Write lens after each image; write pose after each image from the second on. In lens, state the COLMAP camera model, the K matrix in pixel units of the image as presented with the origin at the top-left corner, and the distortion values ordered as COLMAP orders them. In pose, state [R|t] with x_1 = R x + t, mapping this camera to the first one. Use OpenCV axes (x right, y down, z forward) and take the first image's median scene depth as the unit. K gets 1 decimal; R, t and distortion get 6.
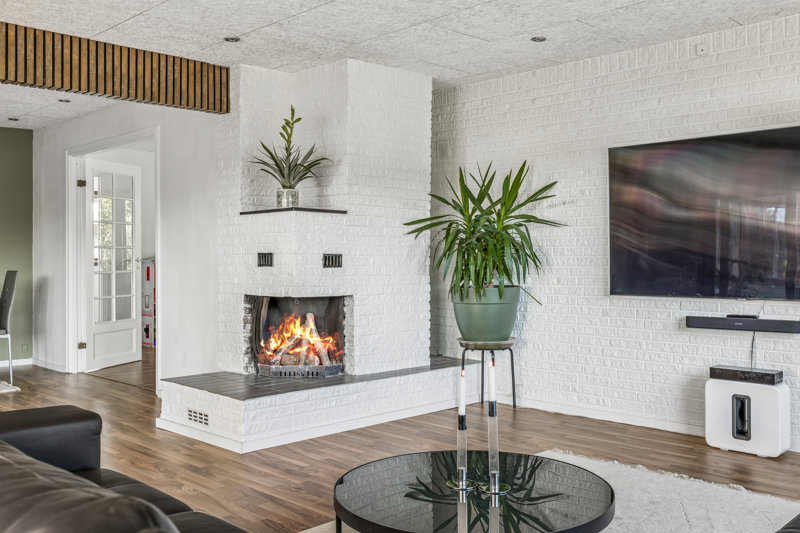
lens RADIAL K [[760.0, 0, 400.0], [0, 760.0, 266.5], [0, 0, 1]] dist [0.000434, -0.006737]
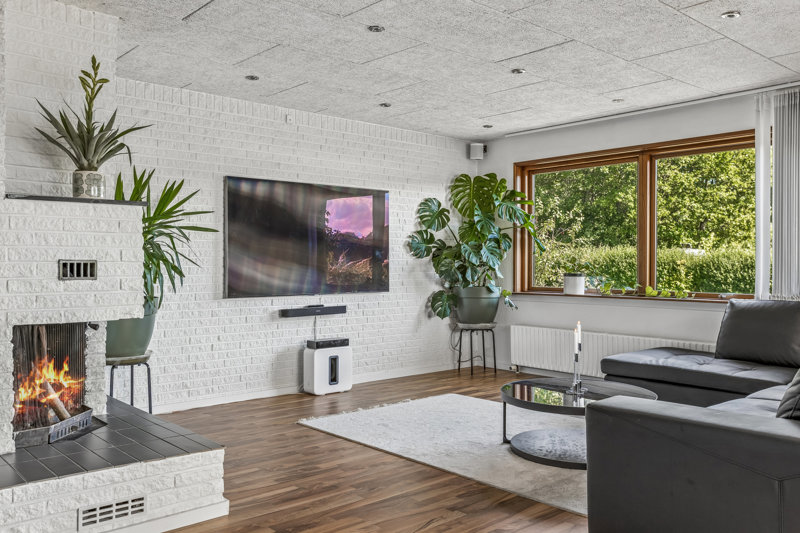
lens RADIAL K [[669.4, 0, 400.0], [0, 669.4, 266.5], [0, 0, 1]] dist [0.003379, 0.004533]
pose [[0.050584, 0.003364, 0.998714, -0.766972], [0.013328, 0.999903, -0.004043, -0.004344], [-0.998631, 0.013515, 0.050534, 0.676243]]
